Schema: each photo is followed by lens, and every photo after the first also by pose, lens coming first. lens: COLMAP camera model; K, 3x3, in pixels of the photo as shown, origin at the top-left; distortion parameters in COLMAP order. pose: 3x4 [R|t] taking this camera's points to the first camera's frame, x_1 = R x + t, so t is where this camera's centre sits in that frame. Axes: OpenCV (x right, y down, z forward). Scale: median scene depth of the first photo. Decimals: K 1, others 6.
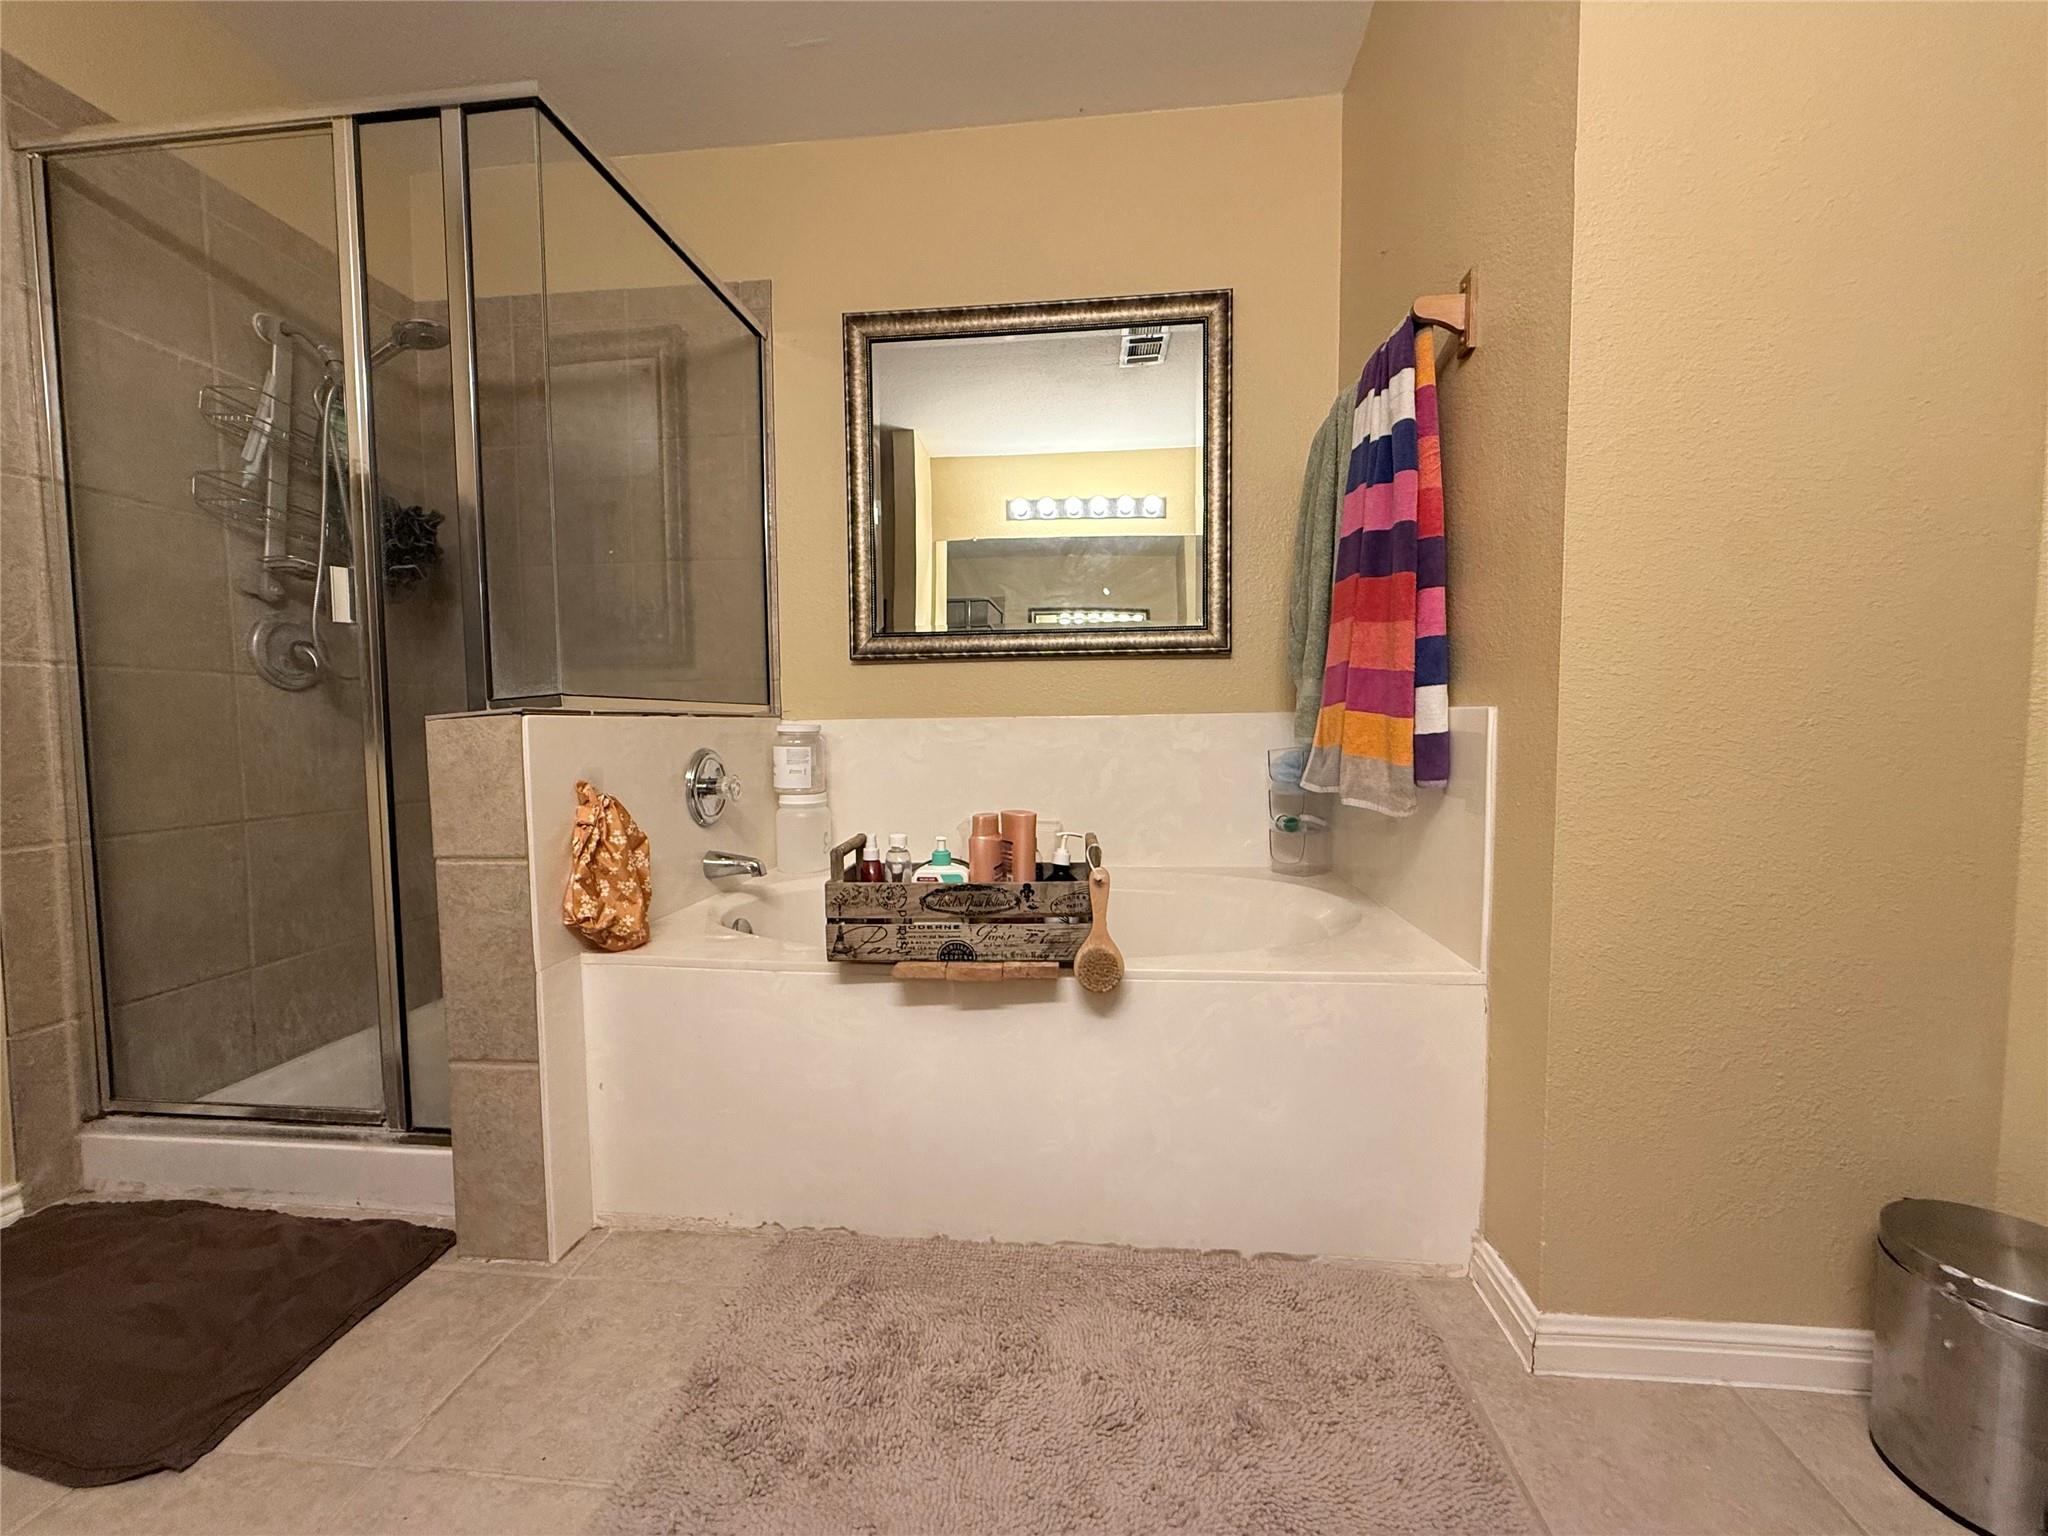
lens RADIAL K [[814.5, 0, 1021.2], [0, 814.5, 769.7], [0, 0, 1]] dist [-0.000347, -0.000094]
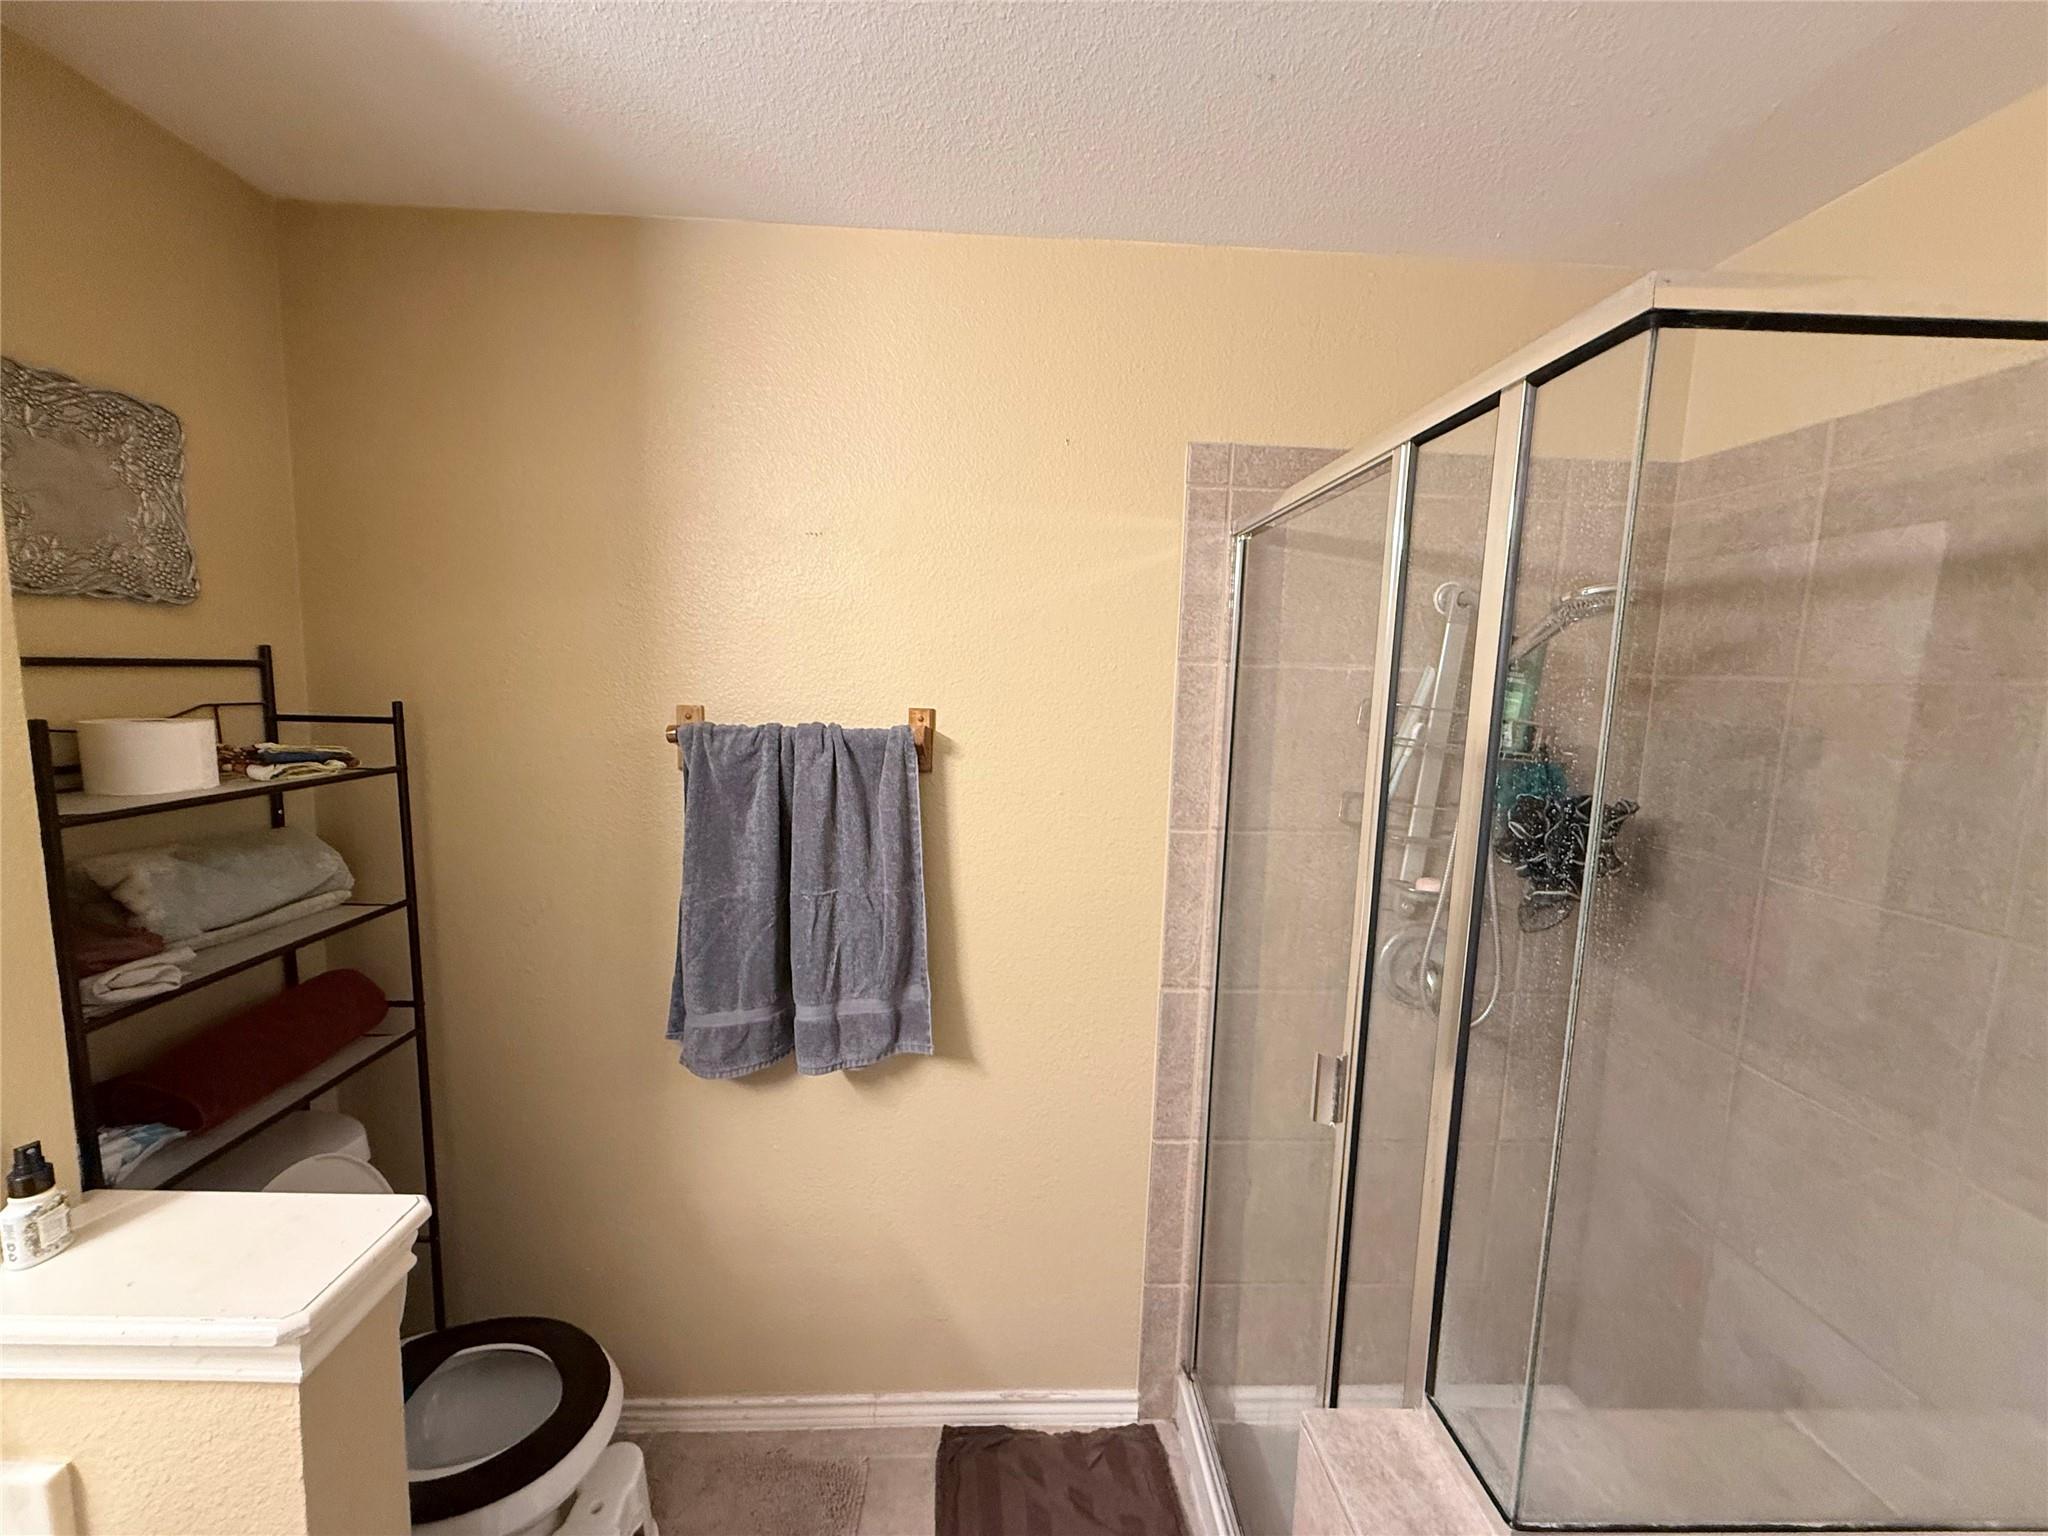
lens RADIAL K [[815.0, 0, 1018.5], [0, 815.0, 769.9], [0, 0, 1]] dist [-0.000166, 0.000041]
pose [[0.144106, 0.132174, -0.980695, -0.174877], [-0.086623, 0.988920, 0.120554, -0.548260], [0.985764, 0.067578, 0.153959, 0.562327]]
